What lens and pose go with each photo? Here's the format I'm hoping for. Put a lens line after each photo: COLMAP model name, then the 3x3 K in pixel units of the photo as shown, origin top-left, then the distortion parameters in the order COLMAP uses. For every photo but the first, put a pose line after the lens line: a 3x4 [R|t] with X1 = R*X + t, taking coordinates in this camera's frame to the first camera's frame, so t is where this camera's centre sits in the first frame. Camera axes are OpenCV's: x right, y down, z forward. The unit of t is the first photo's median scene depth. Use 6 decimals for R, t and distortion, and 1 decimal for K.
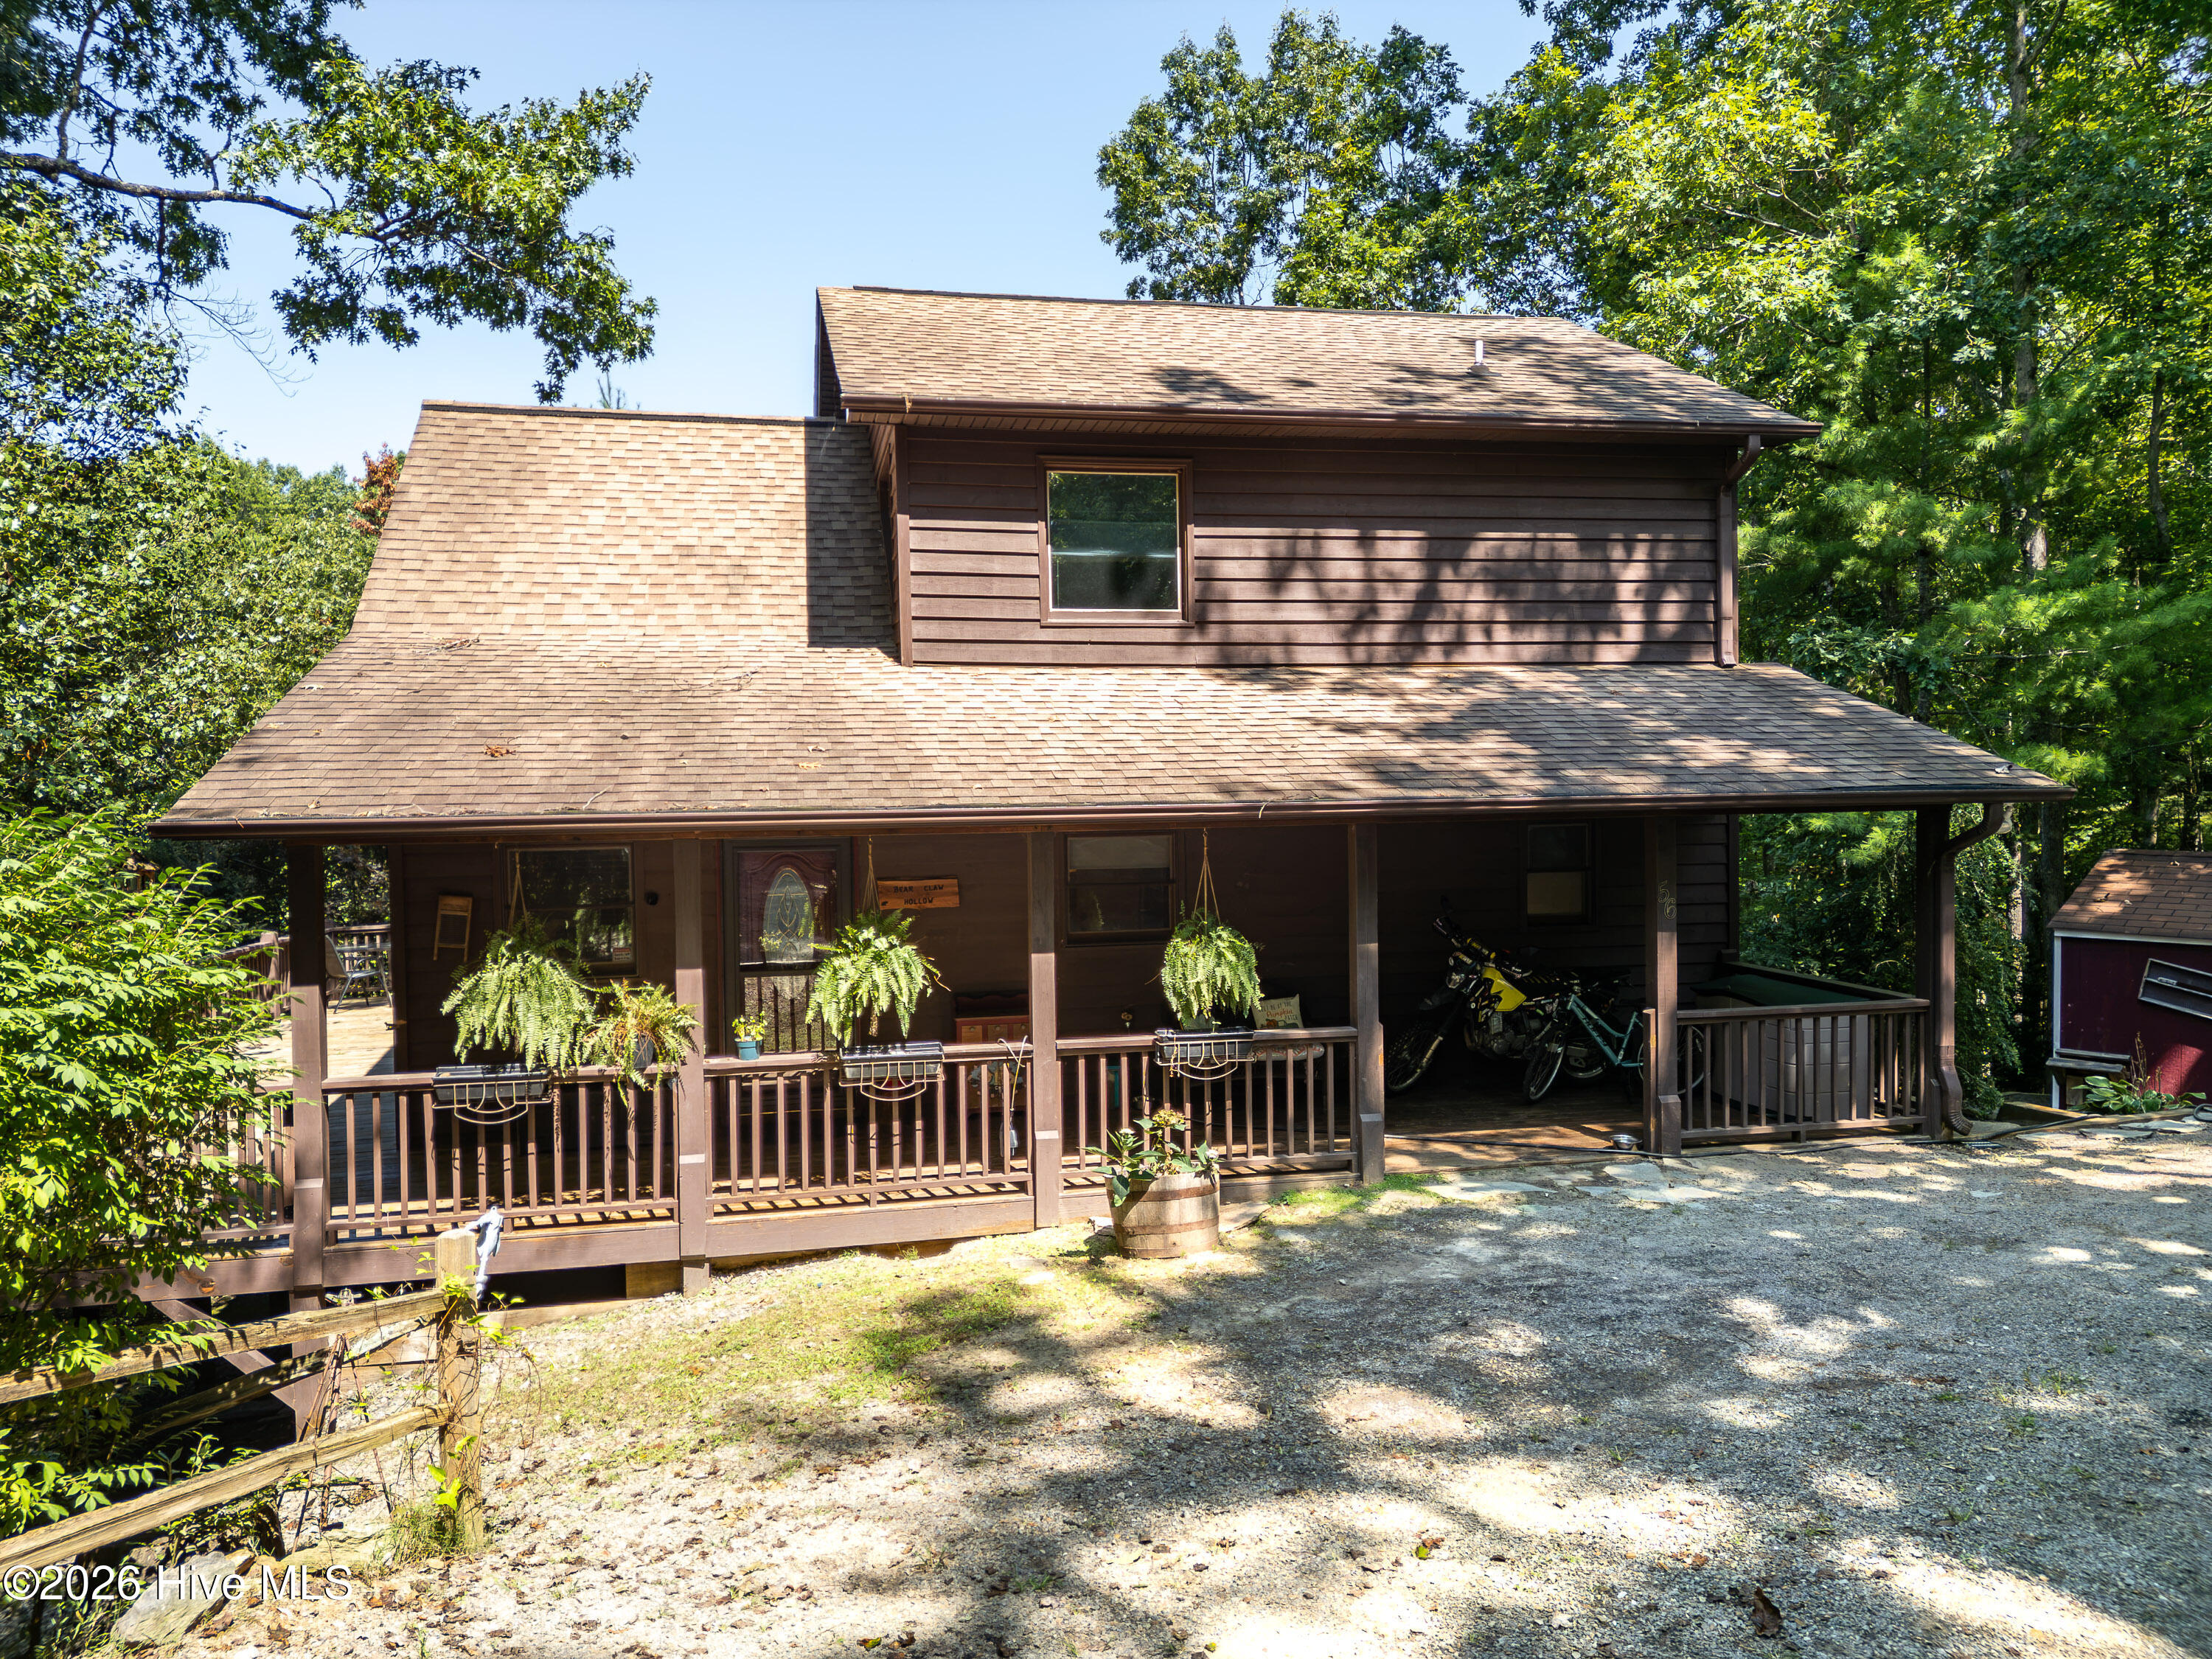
lens RADIAL K [[1549.9, 0, 1104.7], [0, 1549.9, 820.6], [0, 0, 1]] dist [0.080958, -0.071526]
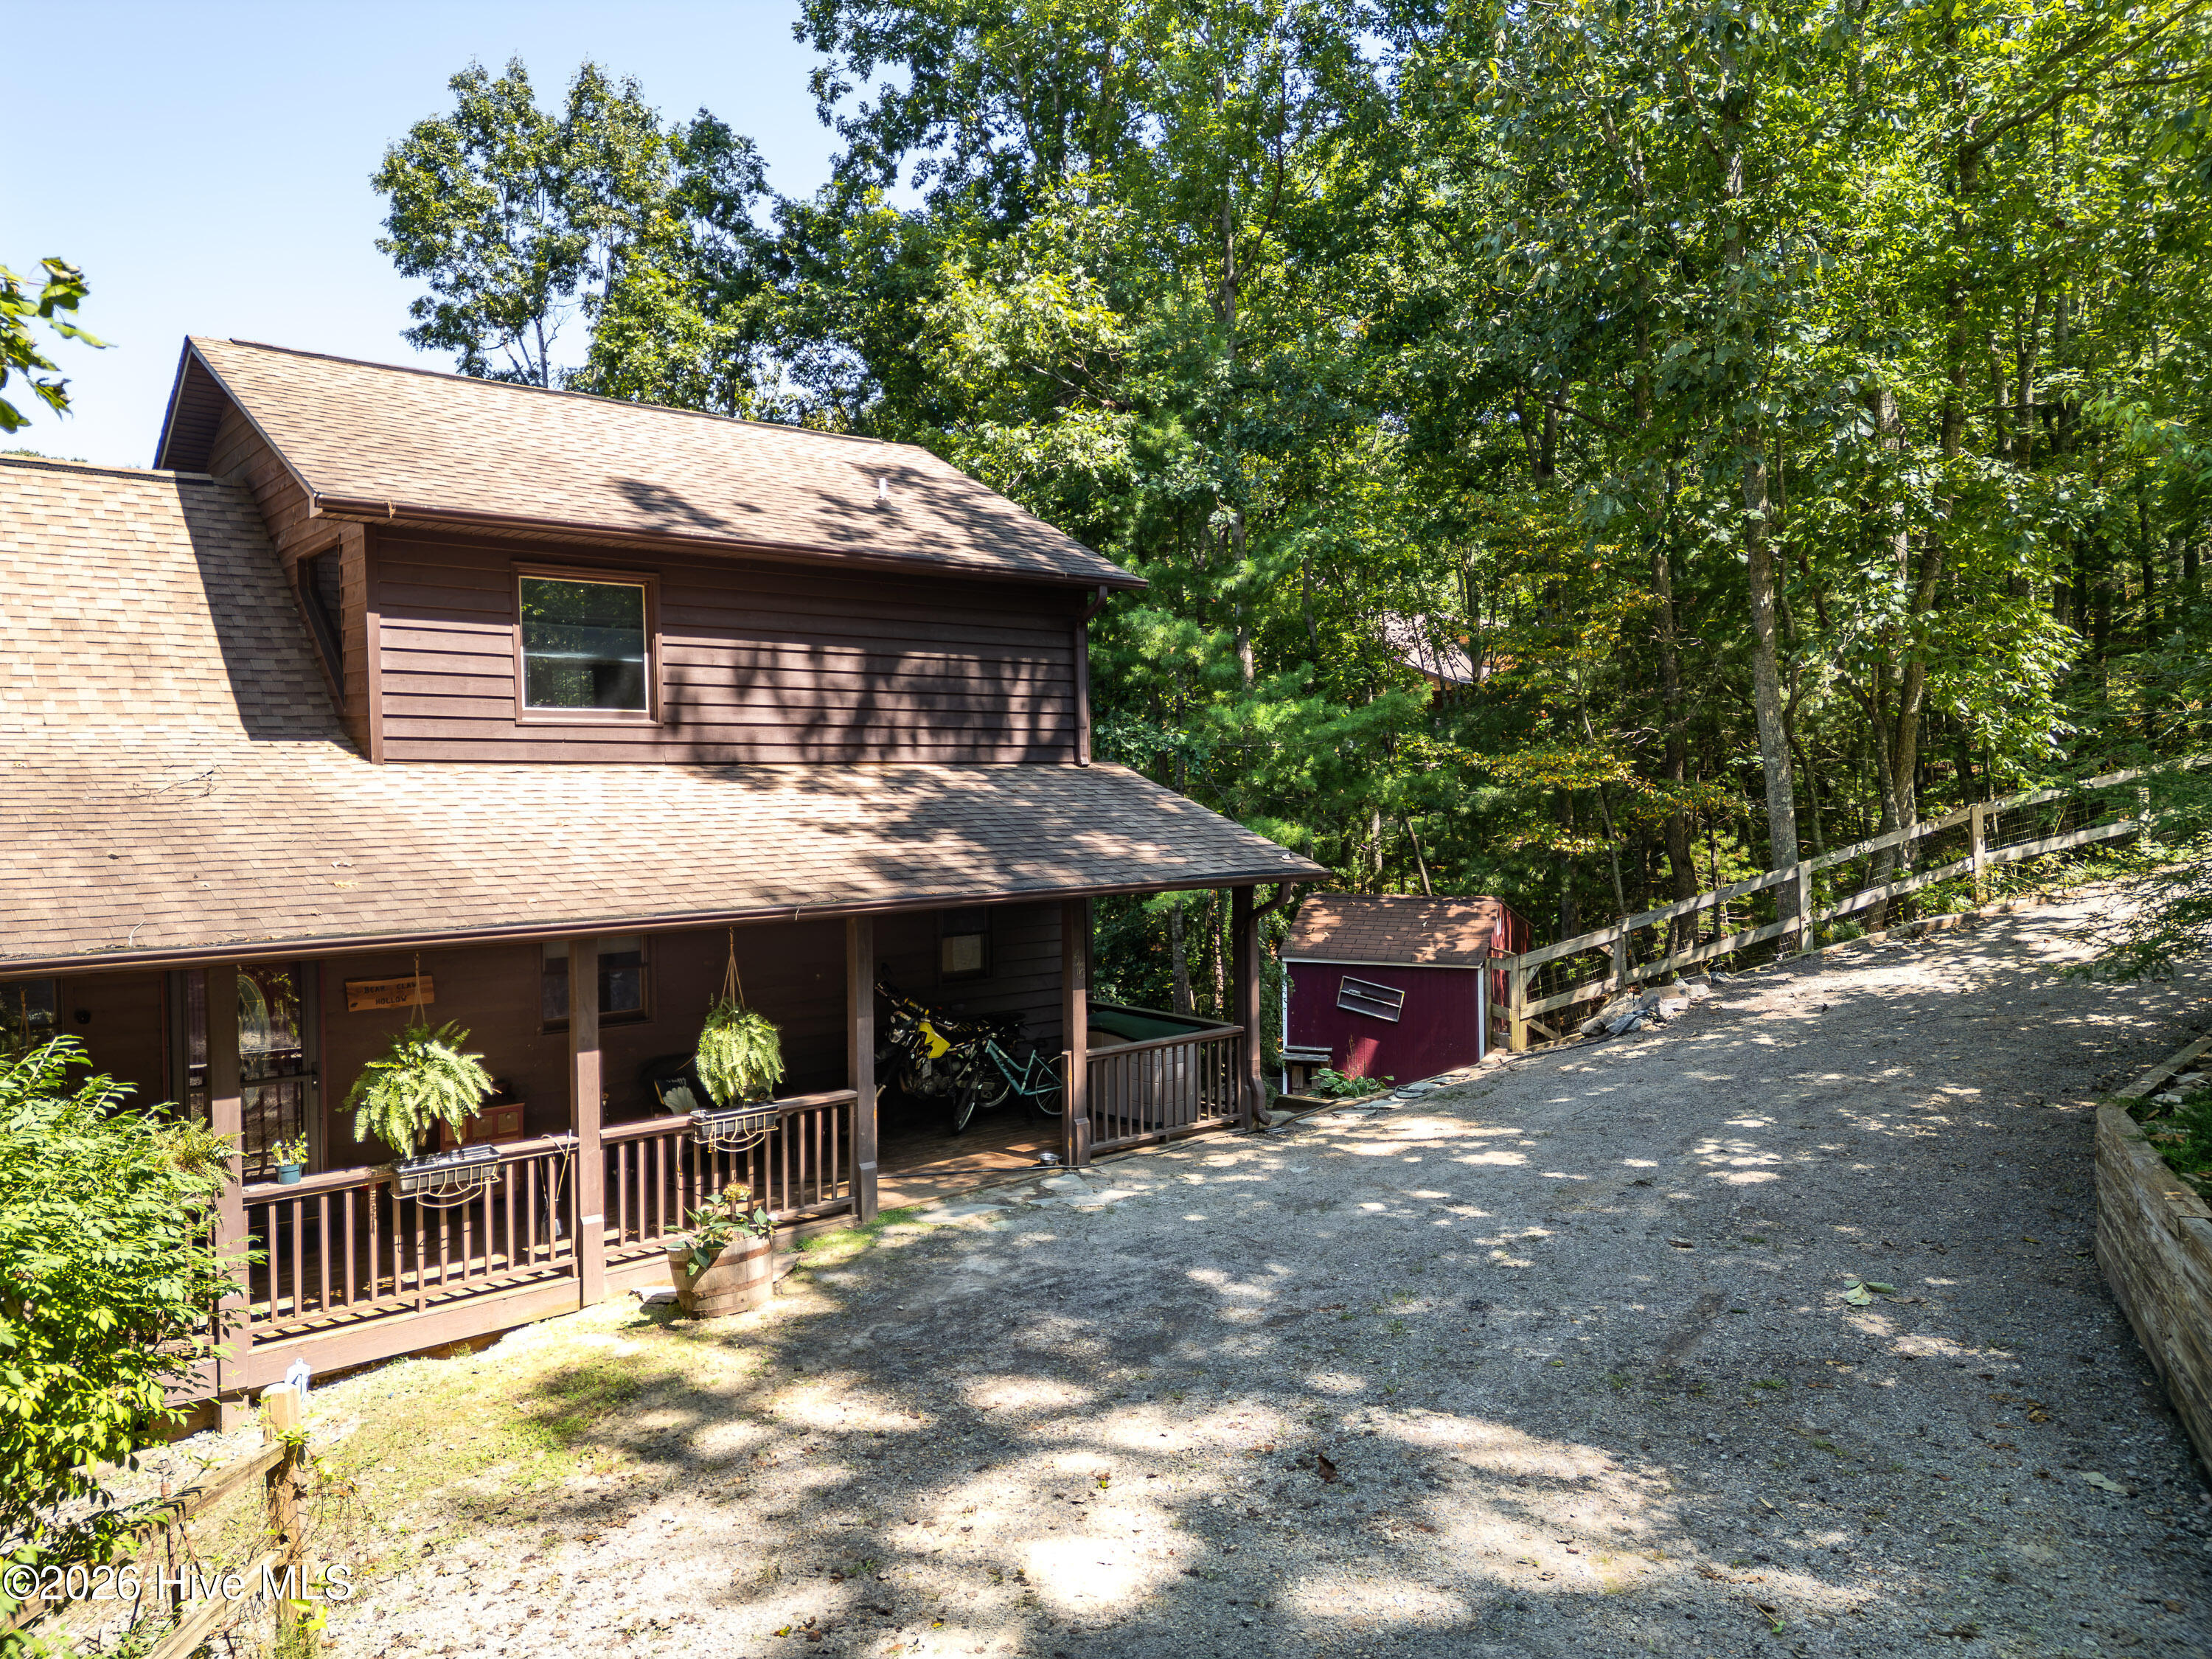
lens RADIAL K [[1549.9, 0, 1114.4], [0, 1549.9, 814.2], [0, 0, 1]] dist [0.080958, -0.071526]
pose [[0.877642, -0.005048, 0.479290, -0.196108], [0.010647, 0.999903, -0.008965, -0.053255], [-0.479198, 0.012971, 0.877611, -0.109032]]
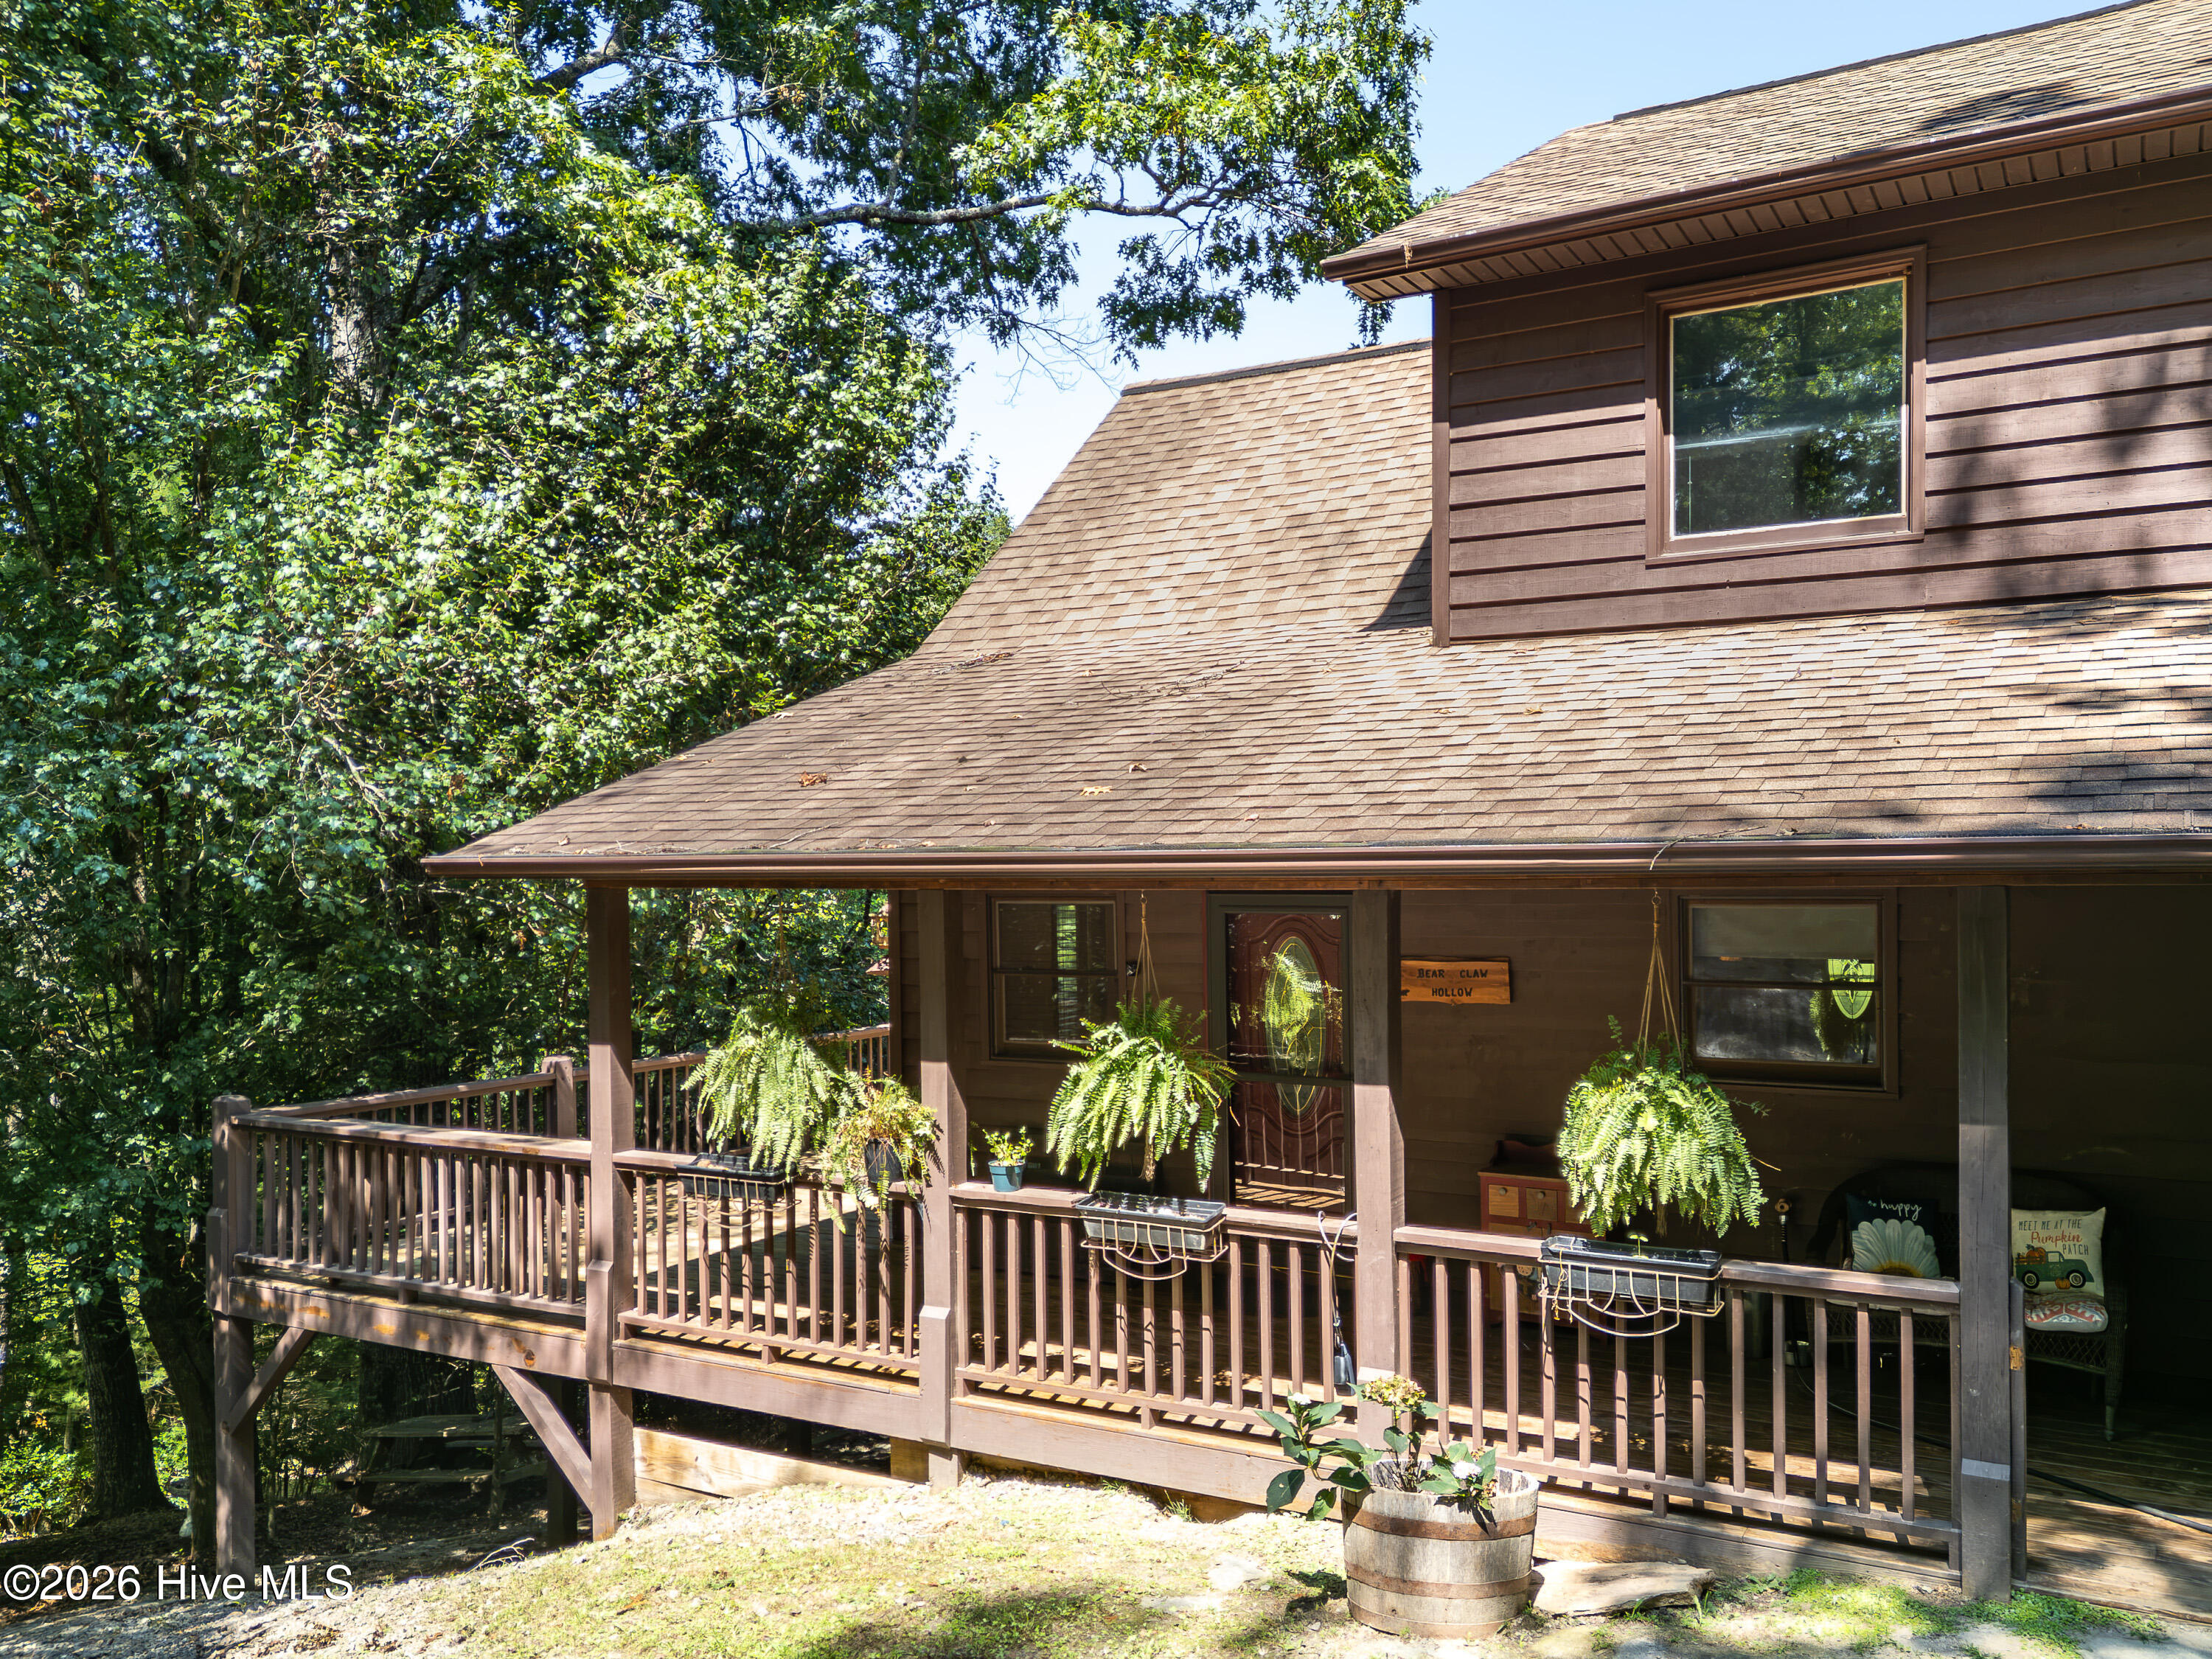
lens RADIAL K [[1806.3, 0, 1123.7], [0, 1806.3, 889.5], [0, 0, 1]] dist [0.061427, -0.039894]
pose [[0.741703, 0.017430, -0.670502, 0.303767], [-0.013927, 0.999847, 0.010585, 0.000829], [0.670584, 0.001487, 0.741832, 0.319508]]
